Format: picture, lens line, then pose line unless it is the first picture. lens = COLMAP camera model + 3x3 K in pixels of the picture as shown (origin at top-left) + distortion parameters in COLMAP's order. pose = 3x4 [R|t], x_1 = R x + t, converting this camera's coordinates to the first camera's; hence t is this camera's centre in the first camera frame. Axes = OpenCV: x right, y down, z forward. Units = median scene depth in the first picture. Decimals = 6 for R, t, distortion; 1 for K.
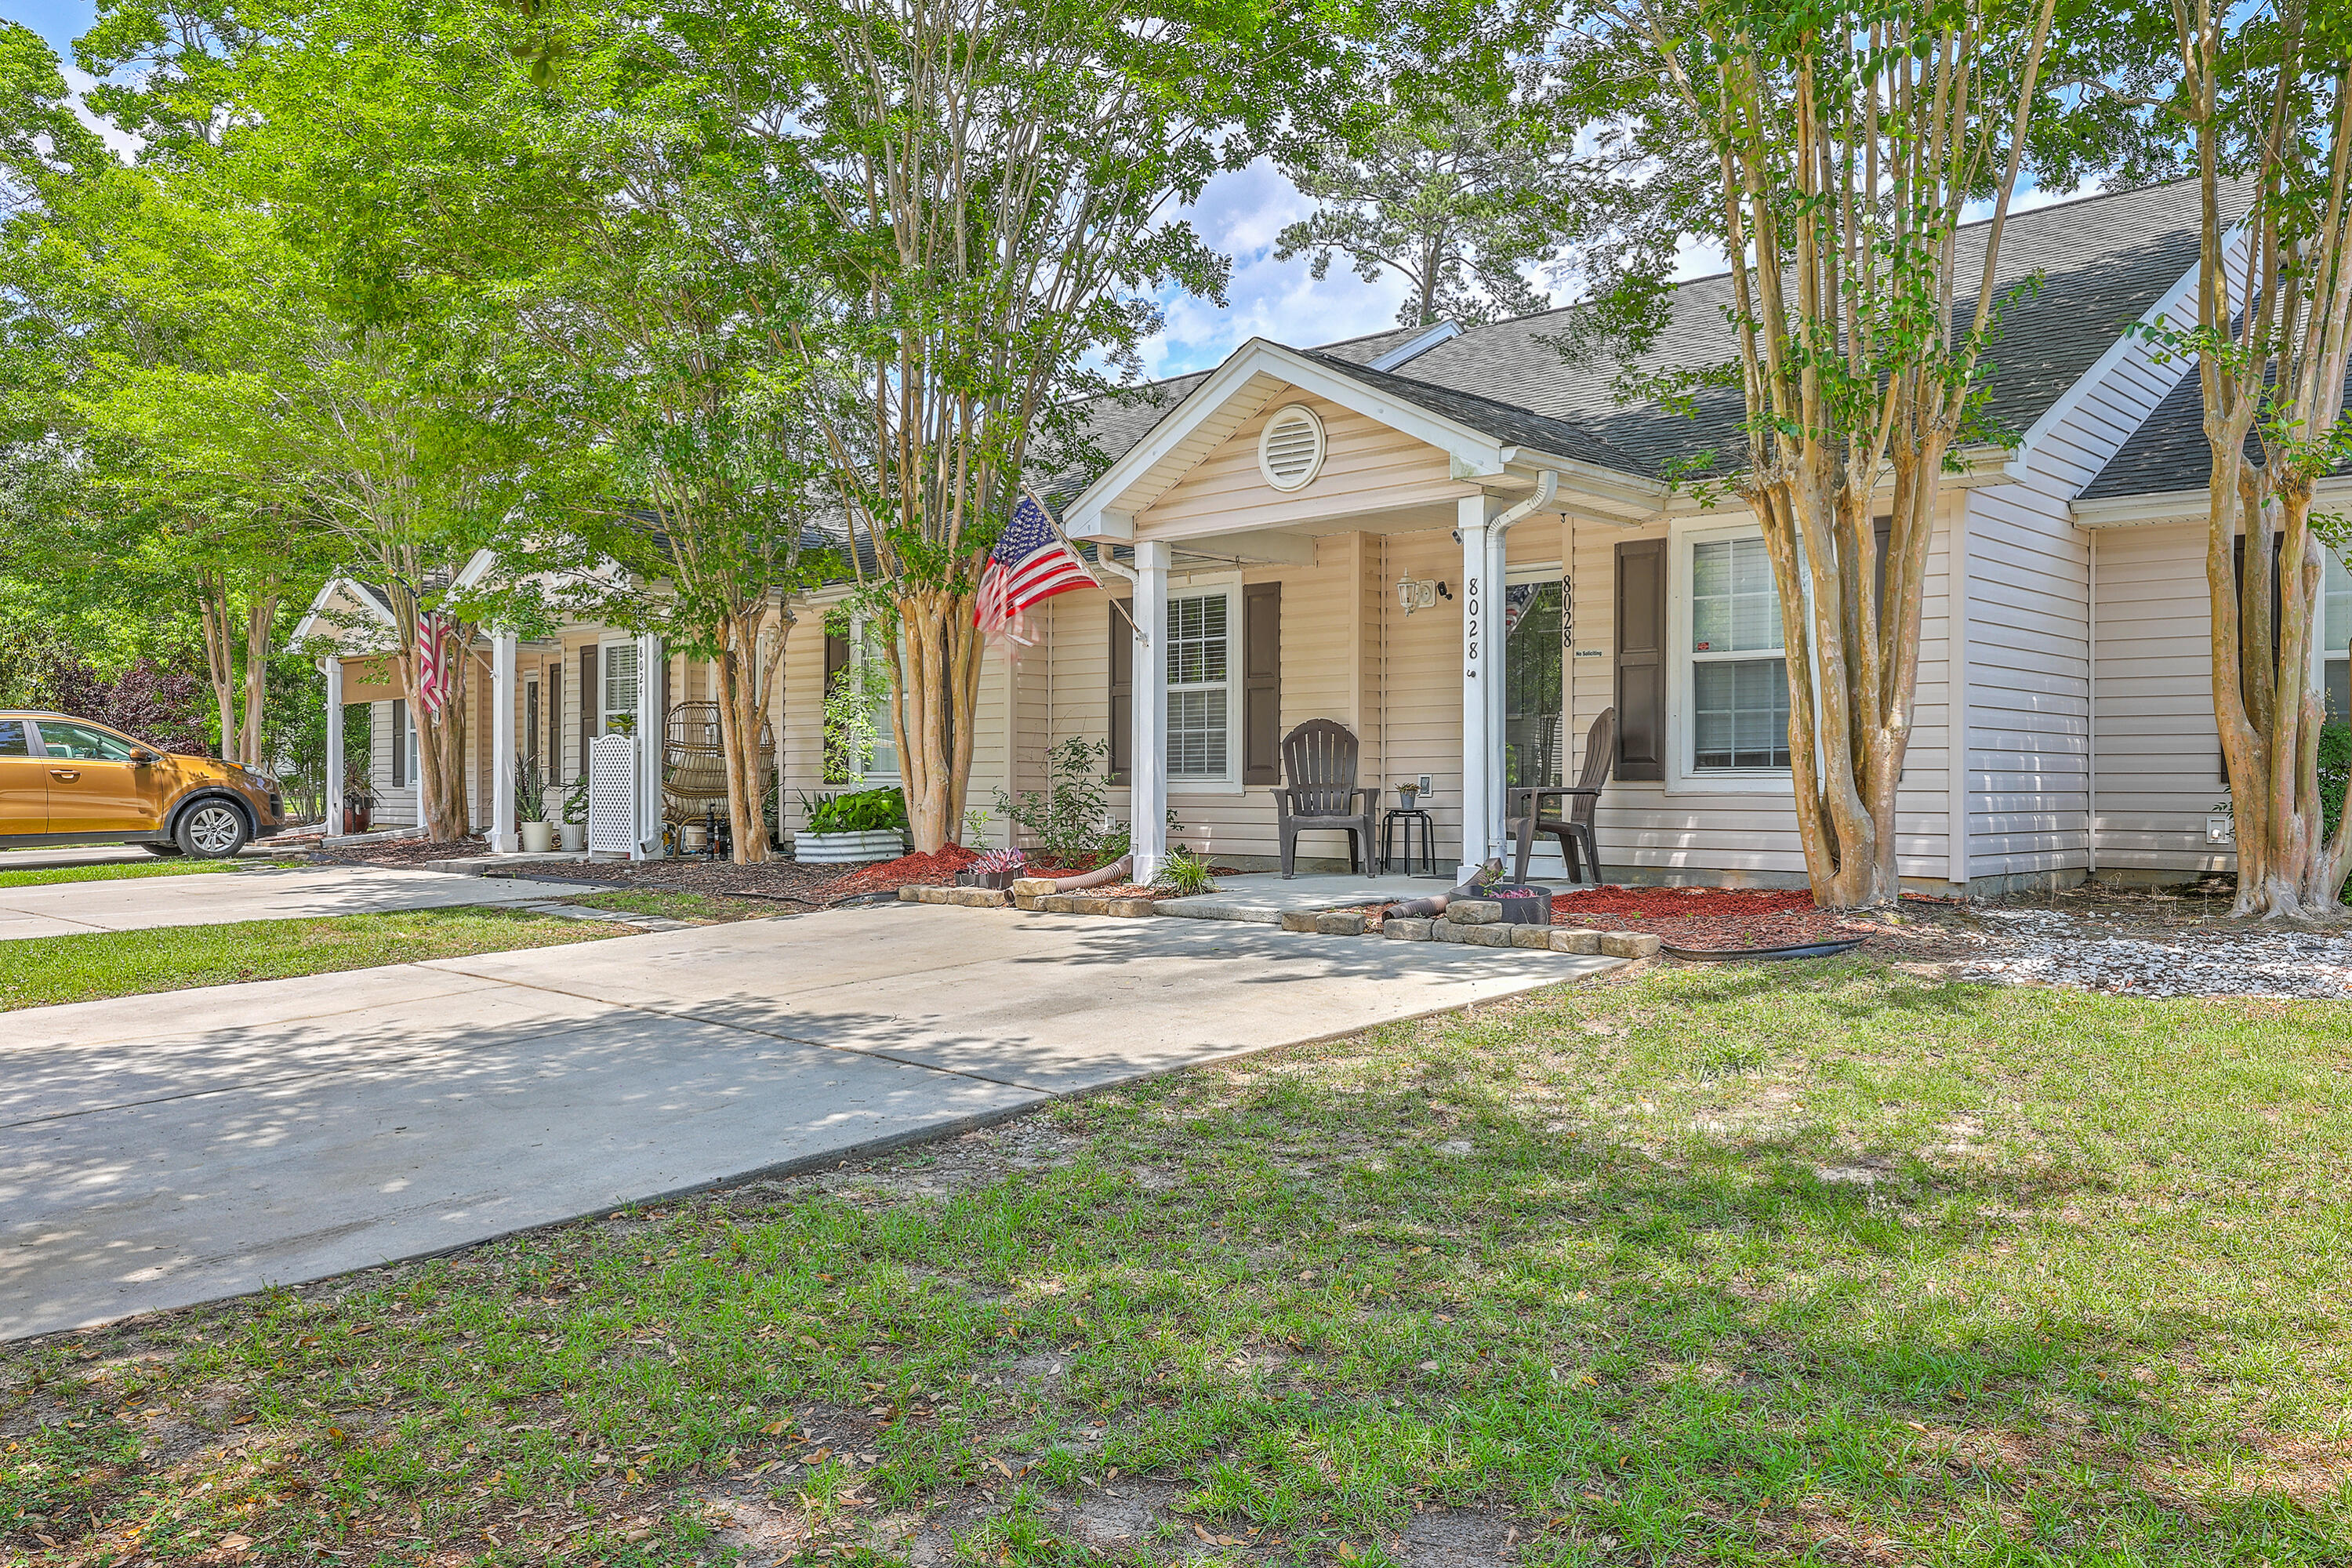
lens RADIAL K [[1810.9, 0, 1172.5], [0, 1810.9, 777.1], [0, 0, 1]] dist [-0.001372, -0.009718]
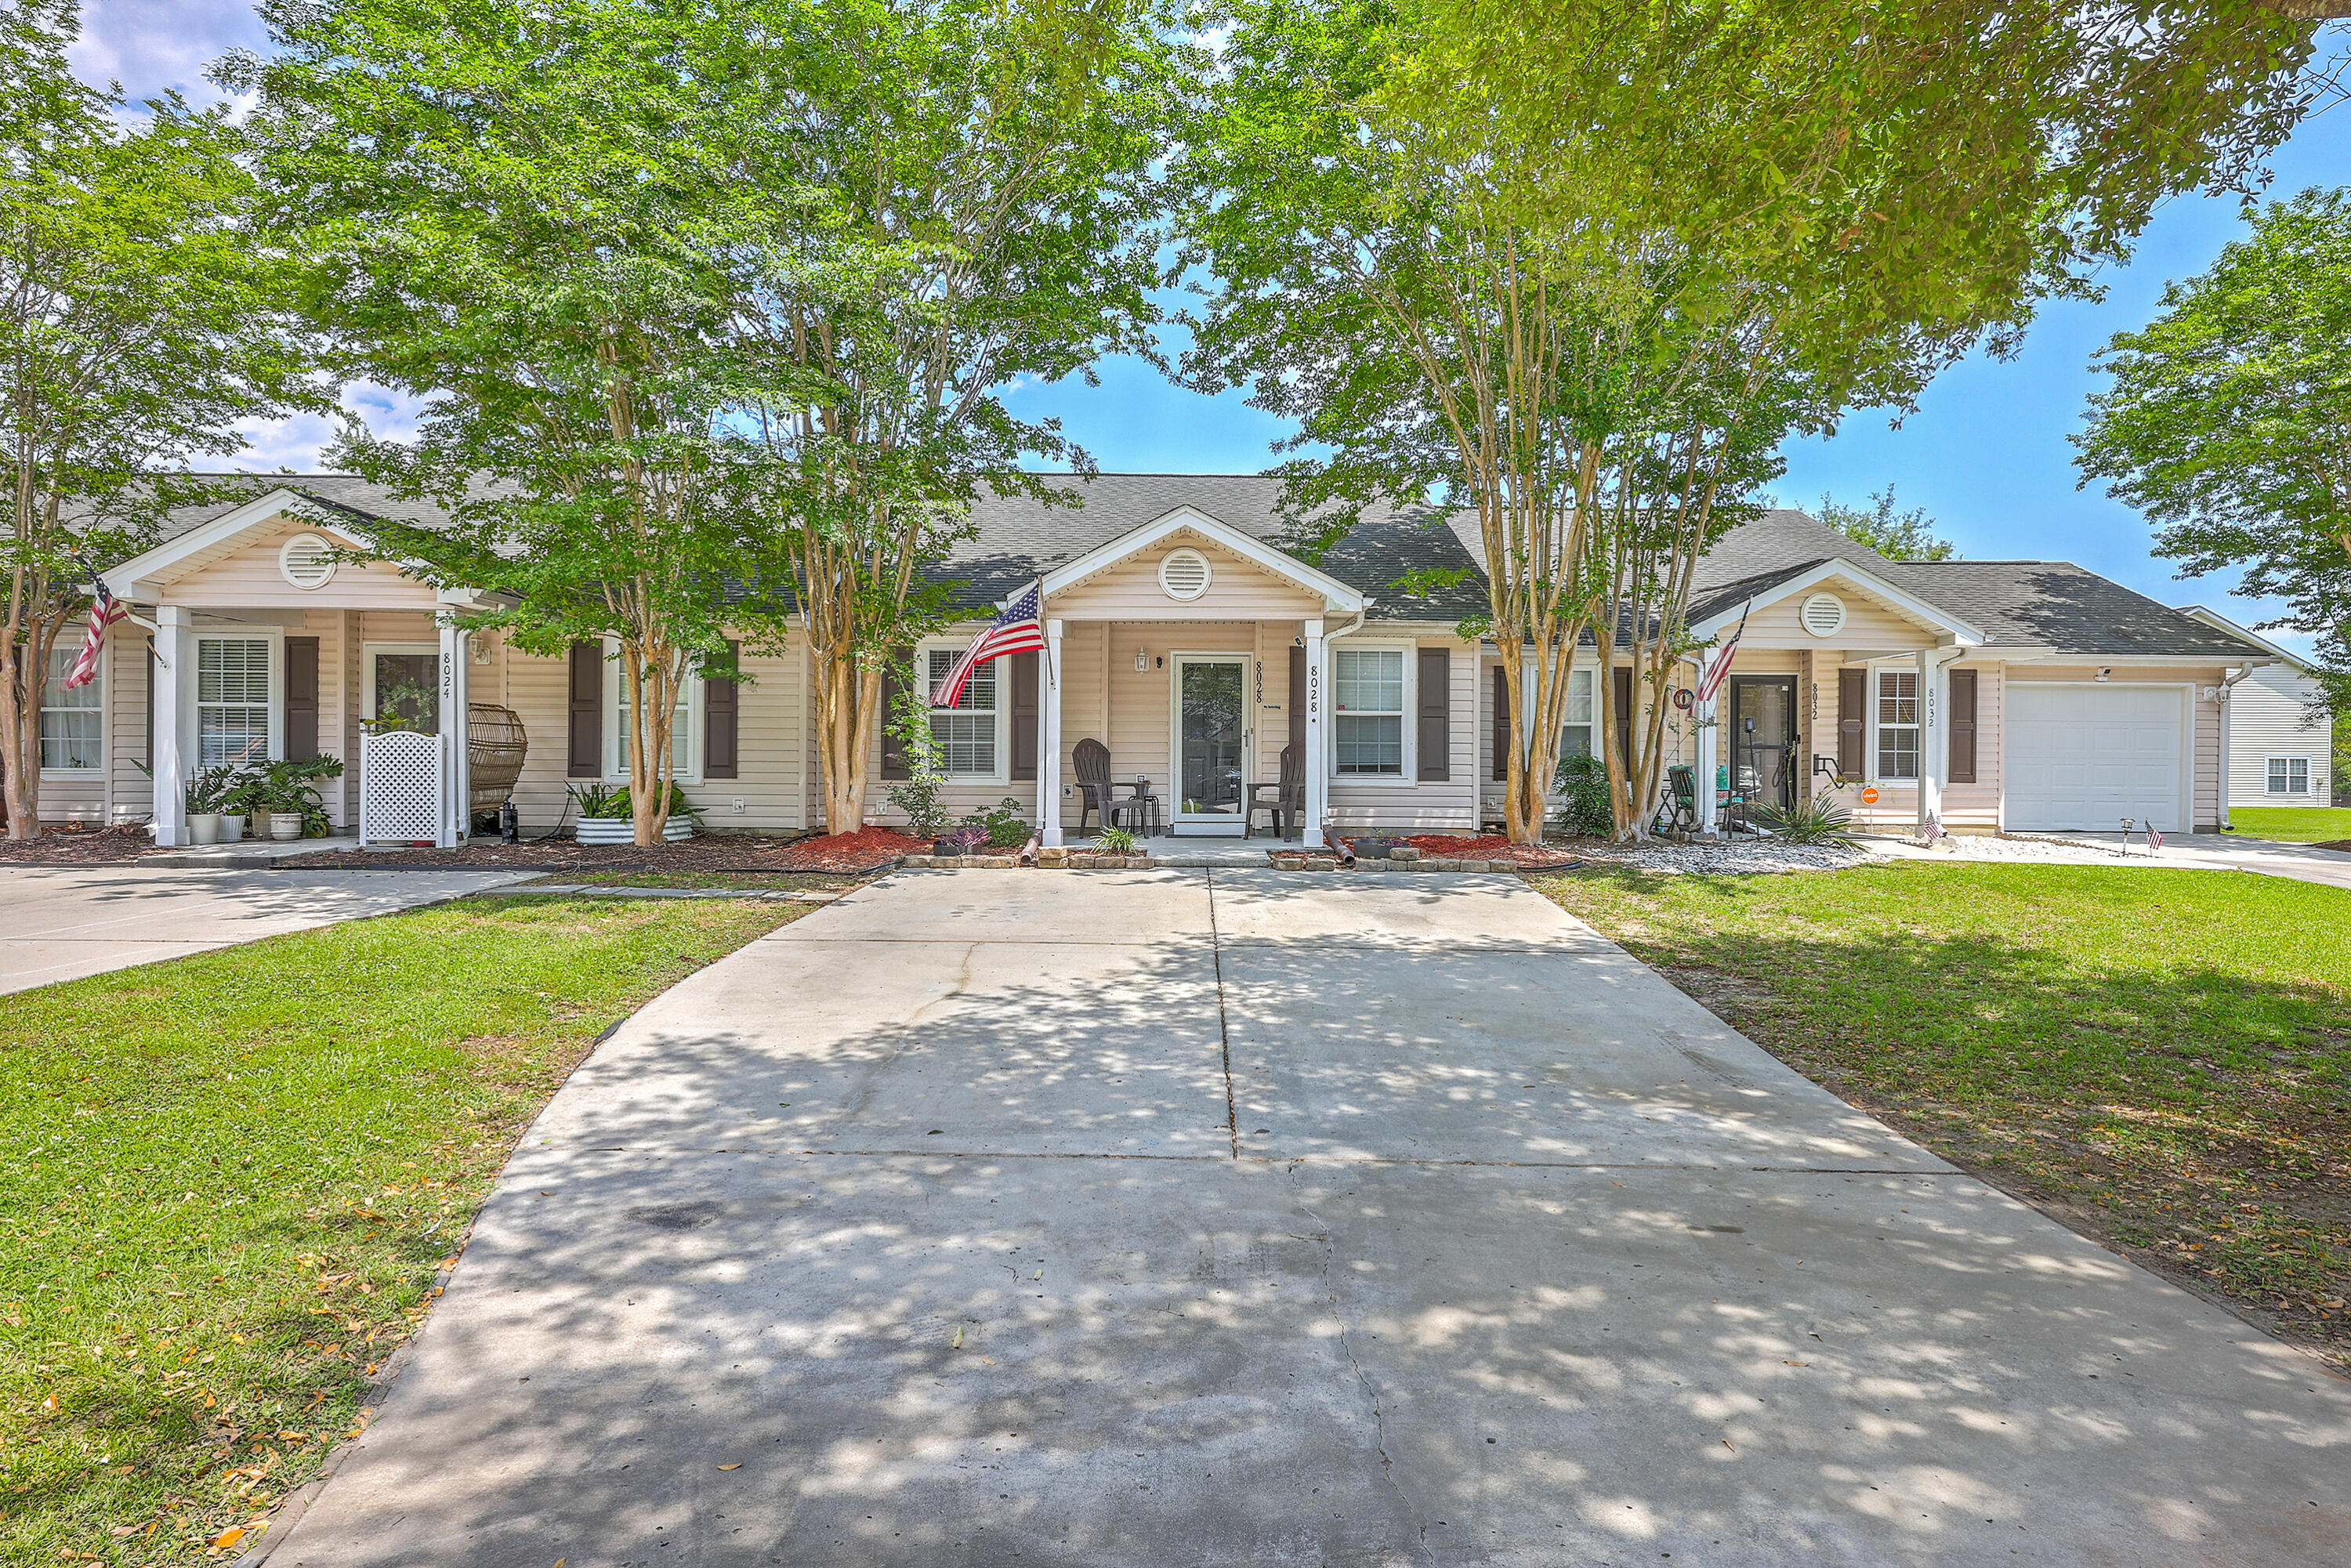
lens RADIAL K [[1215.5, 0, 1174.4], [0, 1215.5, 780.7], [0, 0, 1]] dist [0.000845, 0.001558]
pose [[0.717467, -0.003170, 0.696586, -0.696133], [-0.009078, 0.999862, 0.013901, -0.012447], [-0.696534, -0.016297, 0.717339, 0.225253]]
